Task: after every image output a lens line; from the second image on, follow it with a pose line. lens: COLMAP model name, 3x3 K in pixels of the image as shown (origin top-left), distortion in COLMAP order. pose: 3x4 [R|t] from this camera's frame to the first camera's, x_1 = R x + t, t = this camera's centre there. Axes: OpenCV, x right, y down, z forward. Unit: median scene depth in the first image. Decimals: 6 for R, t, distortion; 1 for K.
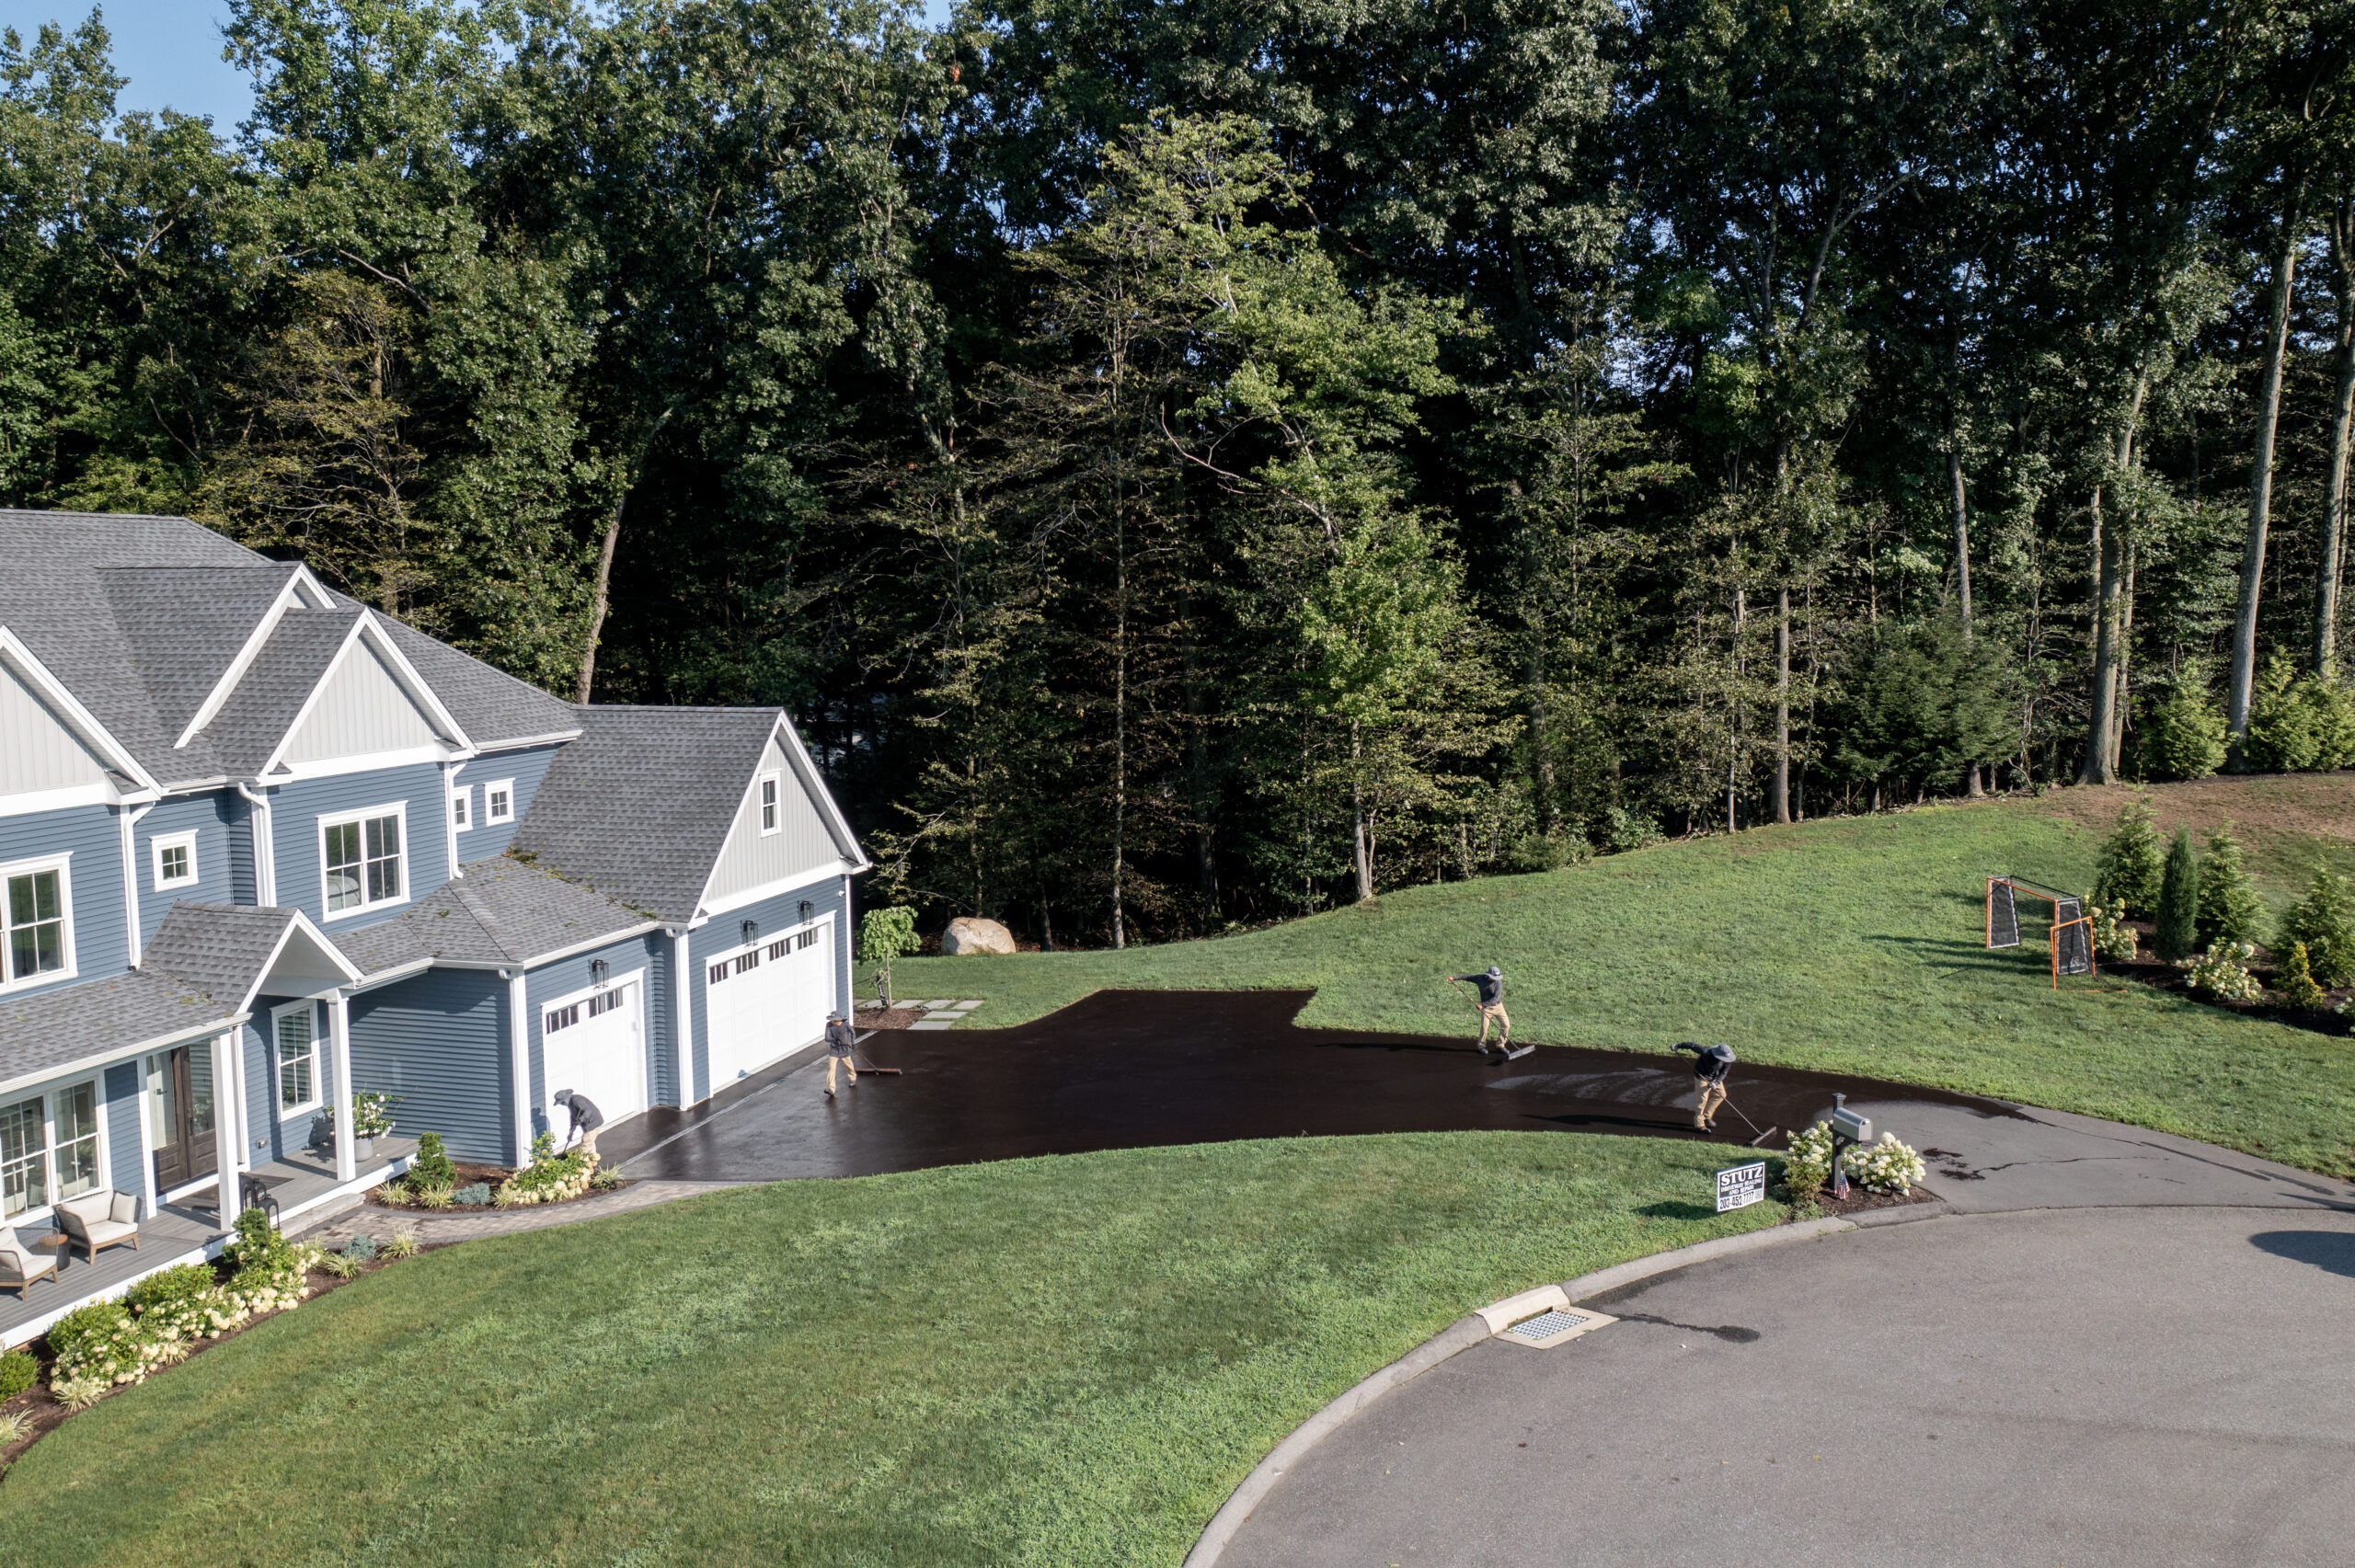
lens RADIAL K [[1866.2, 0, 1188.0], [0, 1866.2, 795.1], [0, 0, 1]] dist [0.004320, 0.007548]
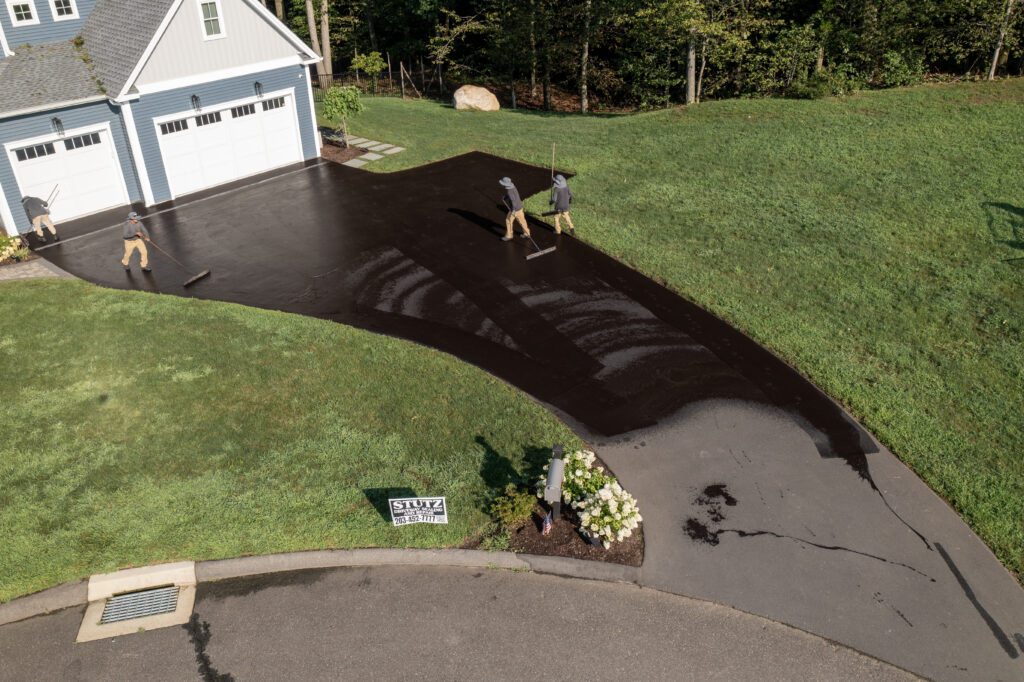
lens RADIAL K [[811.6, 0, 516.6], [0, 811.6, 345.8], [0, 0, 1]] dist [0.004320, 0.007548]
pose [[0.899040, 0.227894, -0.373886, 0.424976], [-0.048451, 0.900415, 0.432326, -0.071610], [0.435177, -0.370563, 0.820551, 0.569146]]
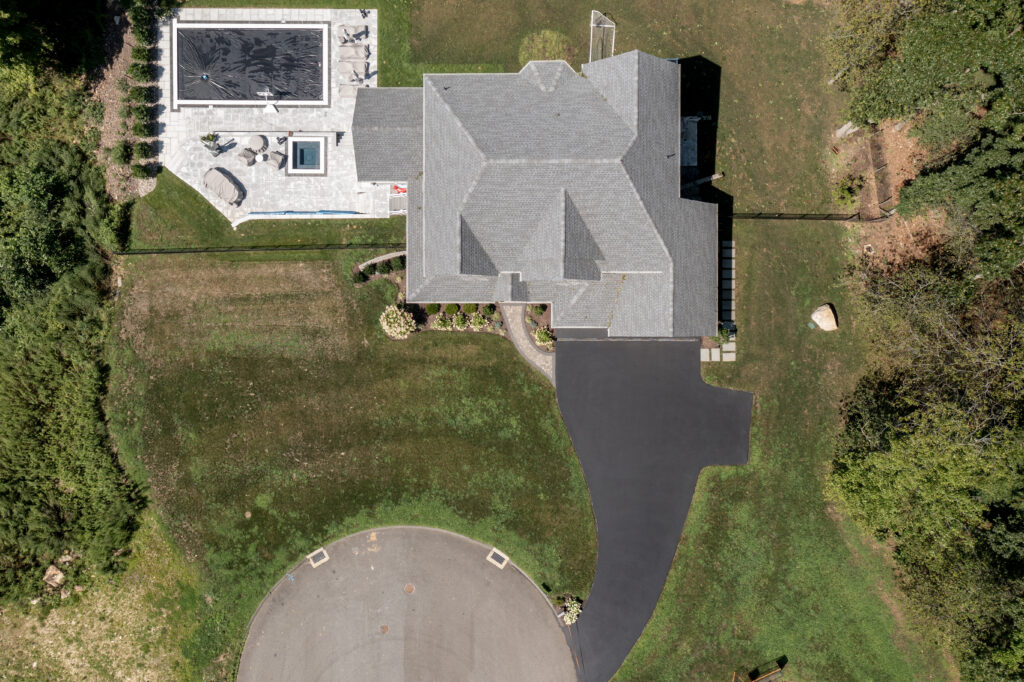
lens RADIAL K [[811.6, 0, 516.6], [0, 811.6, 345.8], [0, 0, 1]] dist [0.004320, 0.007548]
pose [[0.285267, 0.957698, 0.037903, -0.425765], [-0.104930, -0.008102, 0.994447, -1.806656], [0.952687, -0.287660, 0.098180, 0.761516]]
